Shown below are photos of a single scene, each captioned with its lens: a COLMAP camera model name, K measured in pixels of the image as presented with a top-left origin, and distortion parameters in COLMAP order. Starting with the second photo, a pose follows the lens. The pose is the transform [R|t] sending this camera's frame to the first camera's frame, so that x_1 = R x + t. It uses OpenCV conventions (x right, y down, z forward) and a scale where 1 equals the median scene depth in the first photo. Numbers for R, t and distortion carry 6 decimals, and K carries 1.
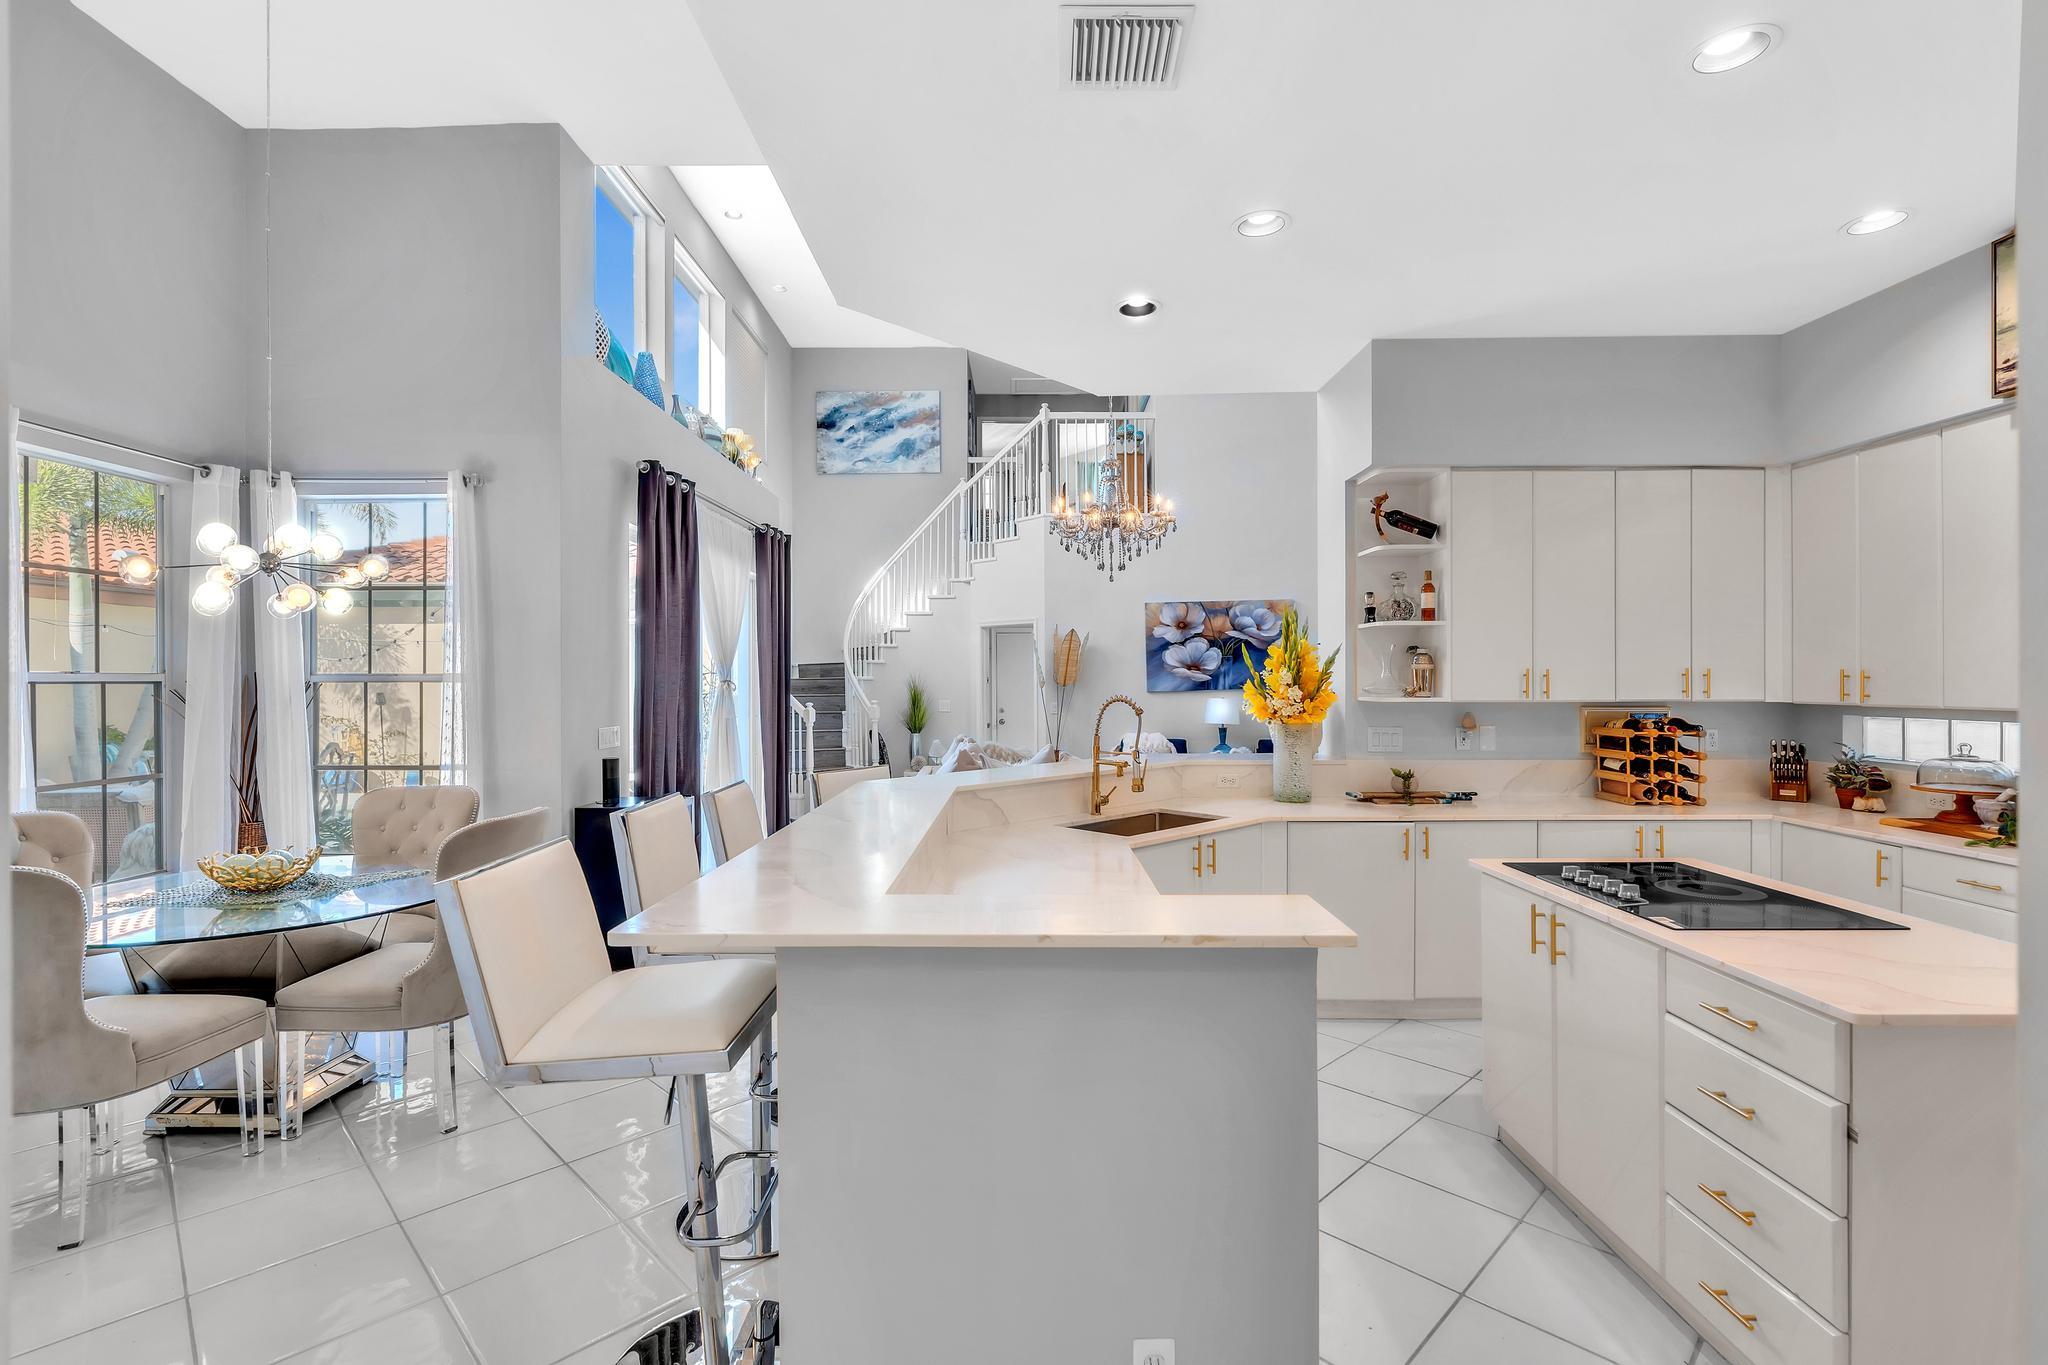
lens RADIAL K [[931.2, 0, 1024.0], [0, 931.2, 682.5], [0, 0, 1]] dist [-0.001408, 0.000322]
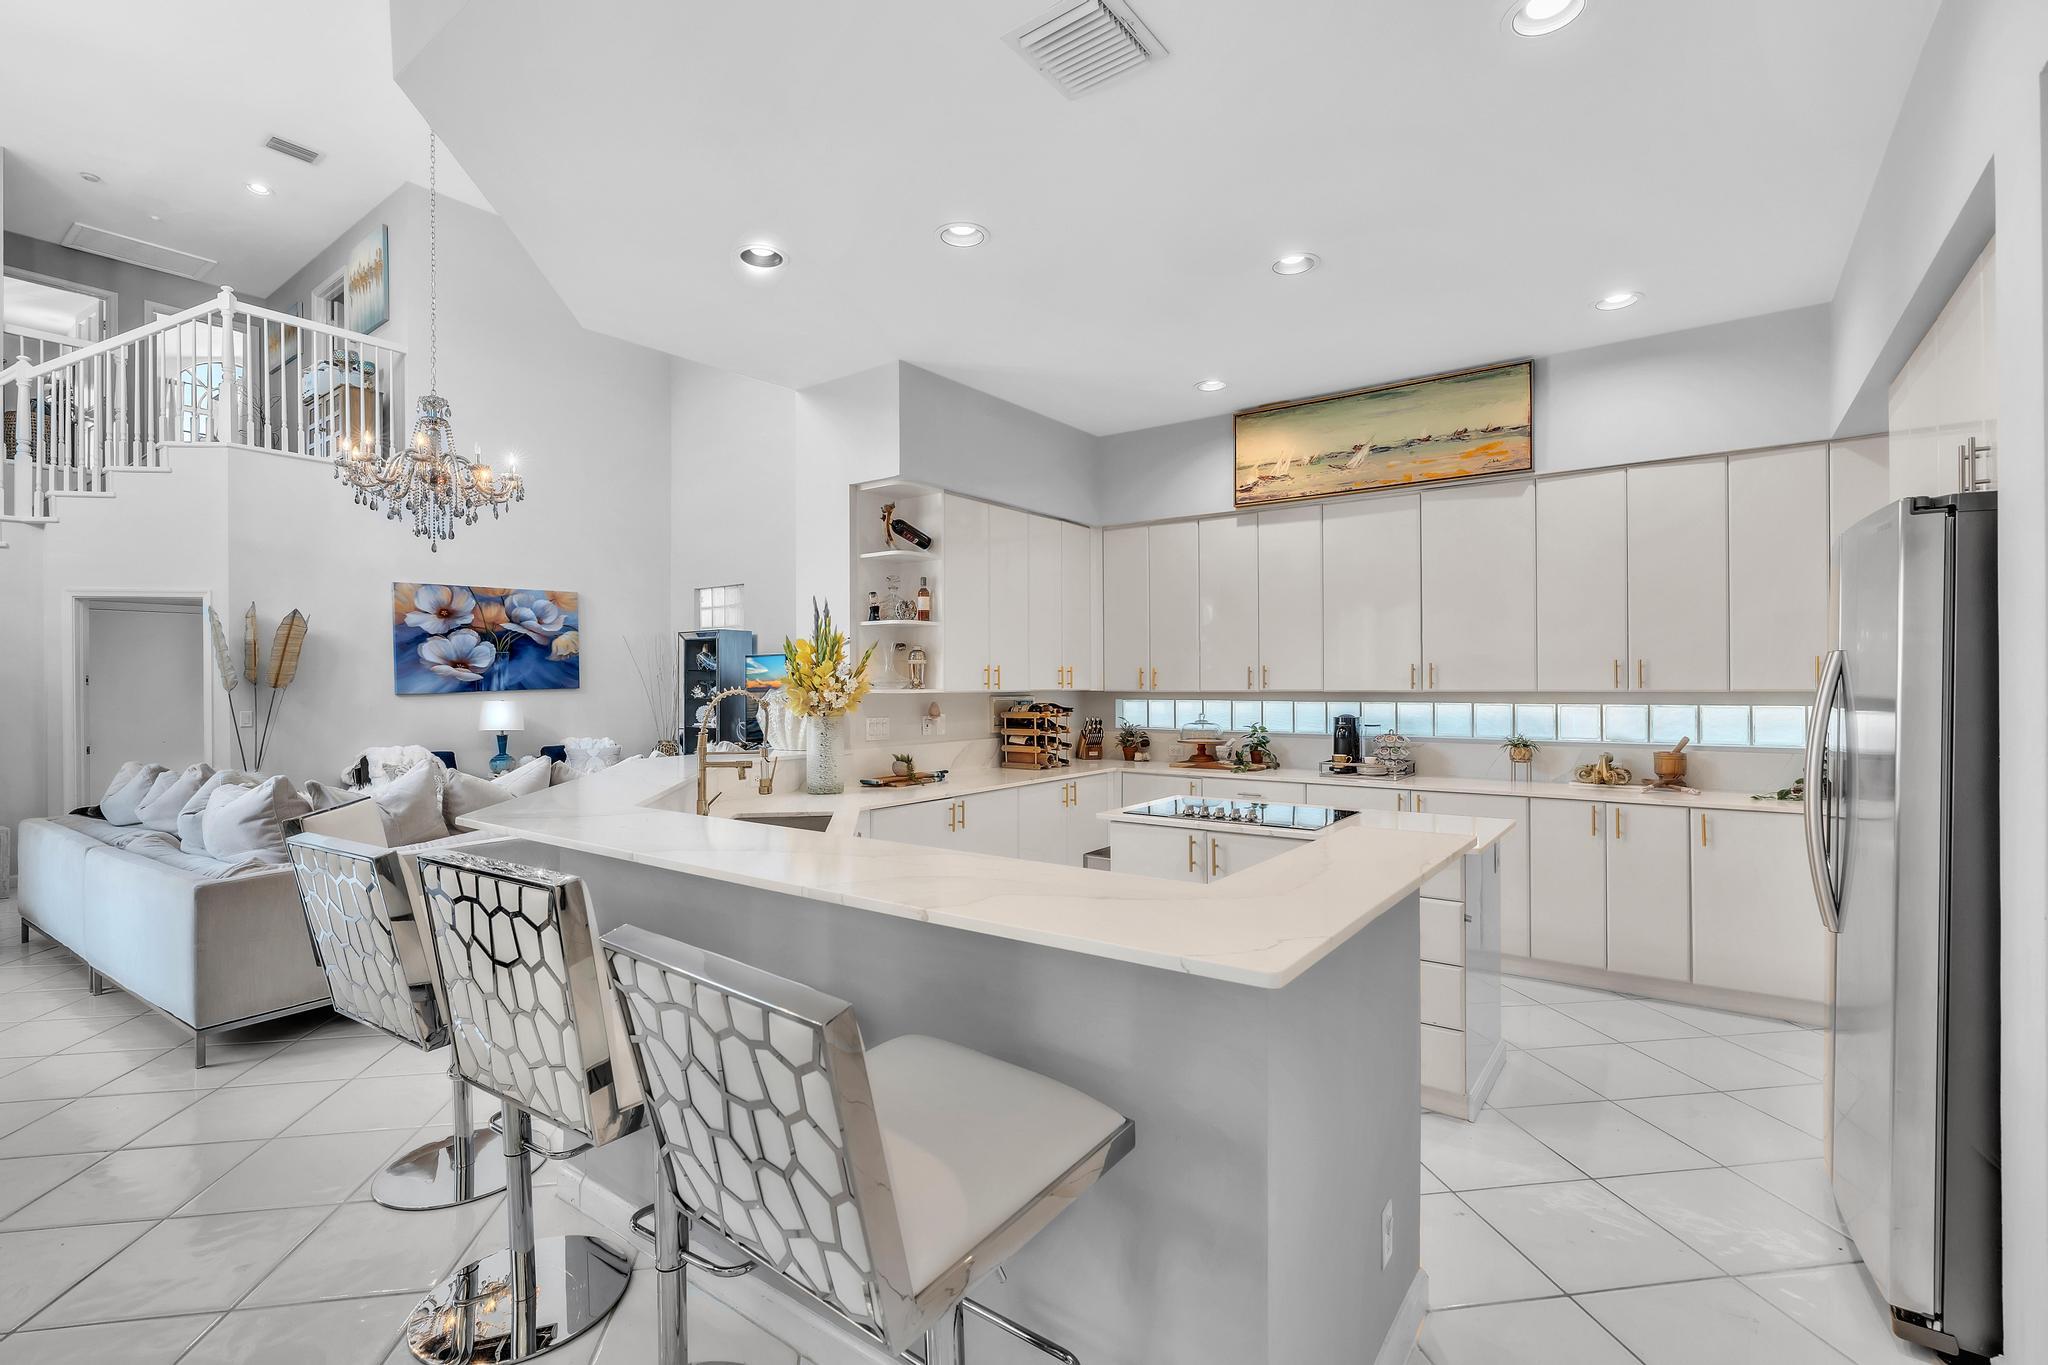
lens RADIAL K [[912.7, 0, 1024.0], [0, 912.7, 682.5], [0, 0, 1]] dist [-0.004064, 0.001498]
pose [[0.593873, -0.000016, 0.804559, -0.324206], [0.005538, 0.999976, -0.004068, 0.011076], [-0.804539, 0.006871, 0.593859, 0.203715]]
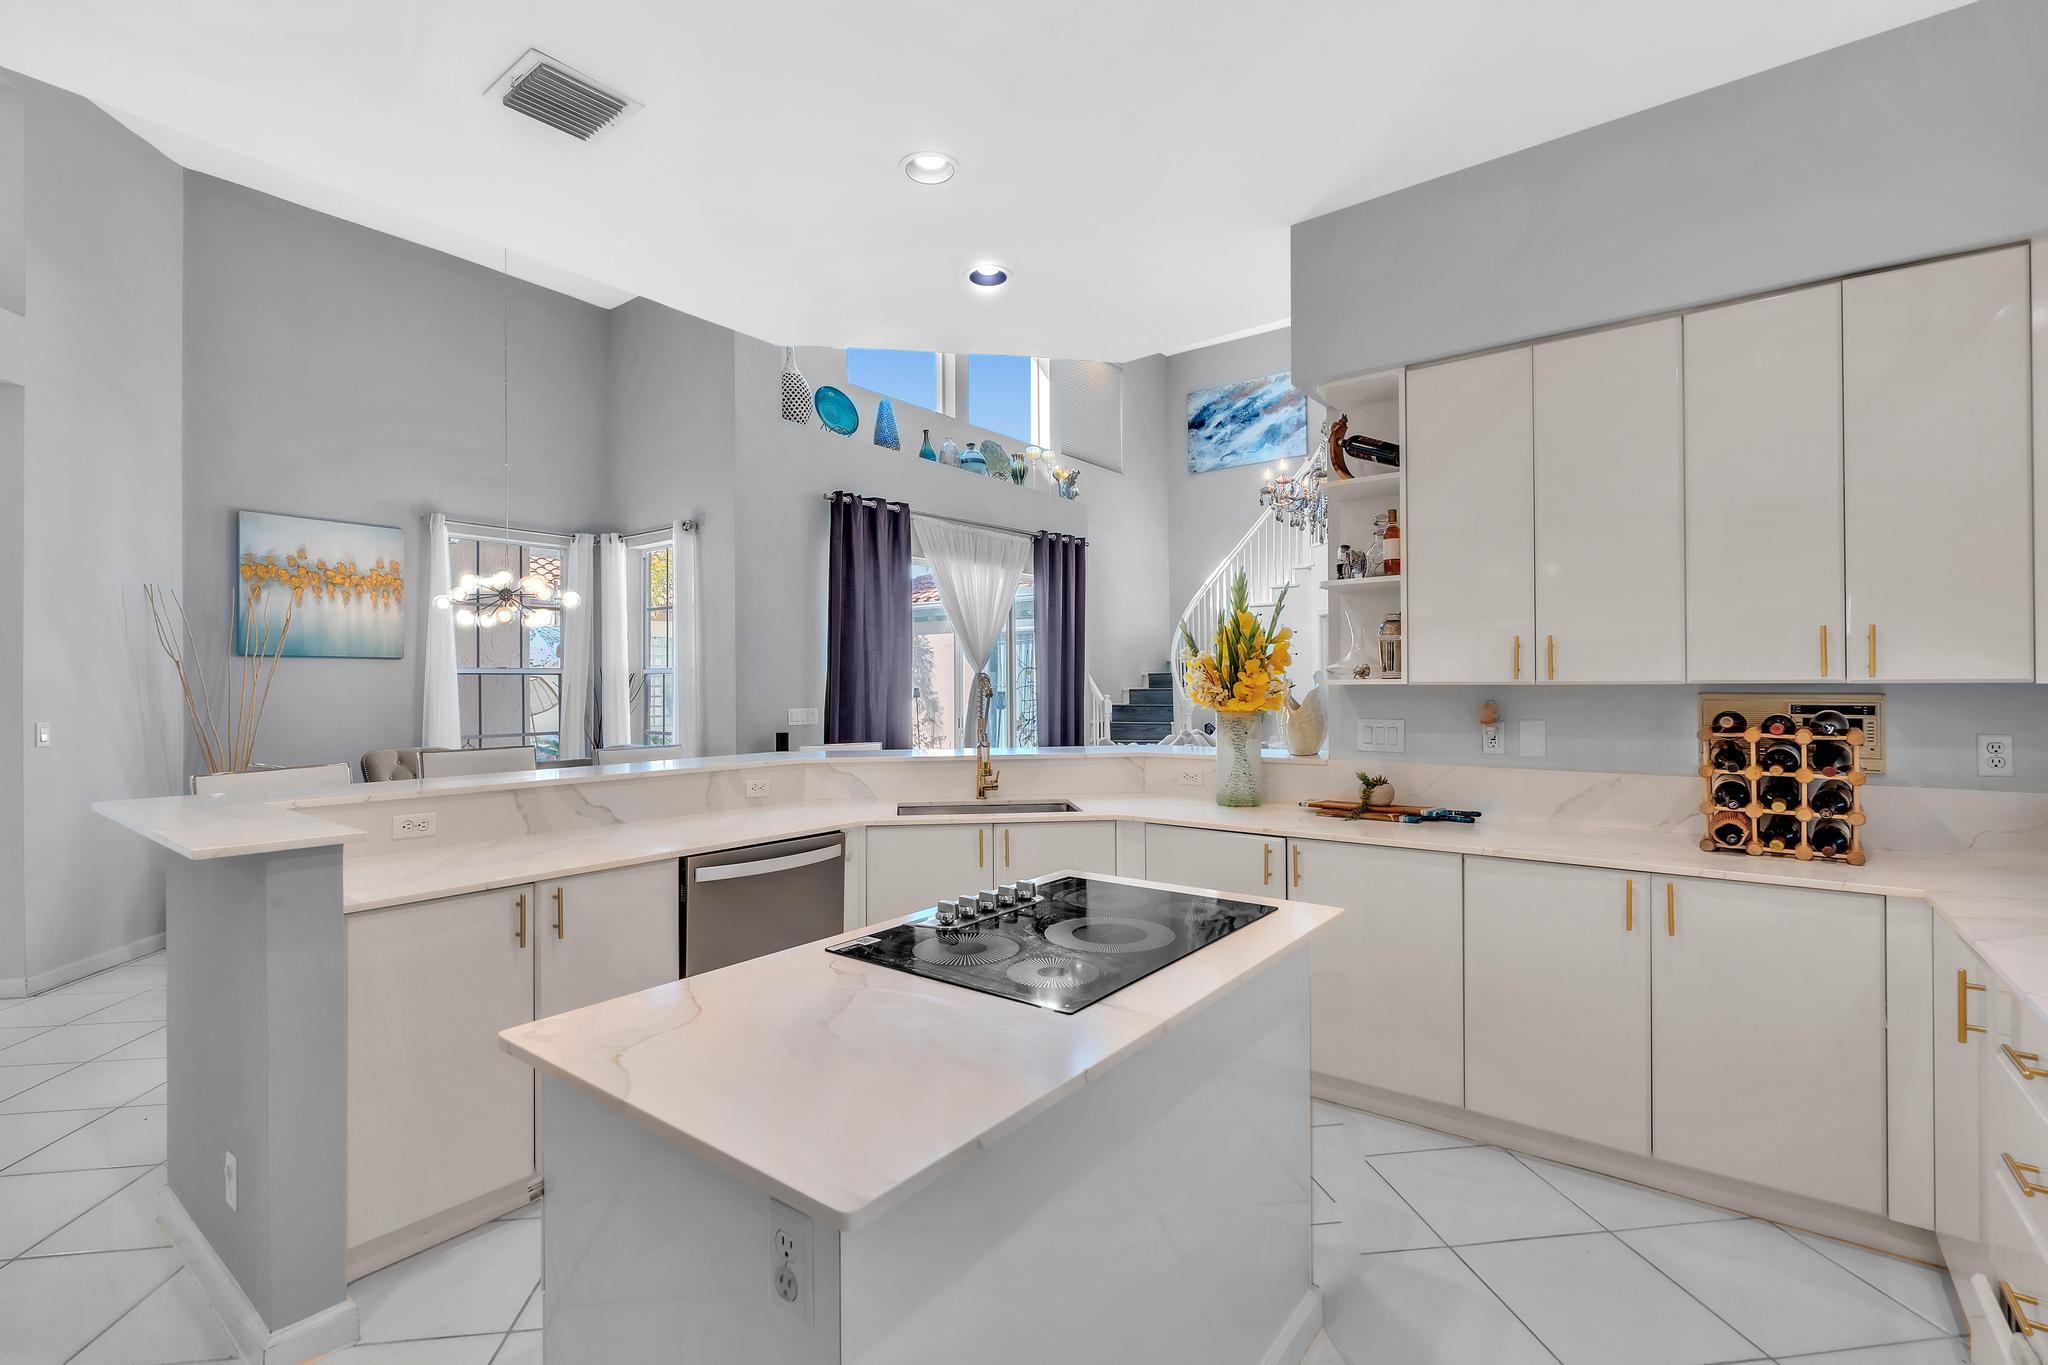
lens RADIAL K [[912.7, 0, 1024.0], [0, 912.7, 682.5], [0, 0, 1]] dist [-0.004064, 0.001498]
pose [[0.794165, -0.003461, -0.607692, 0.539722], [0.002830, 0.999994, -0.001997, 0.016173], [0.607695, -0.000134, 0.794170, 0.199942]]
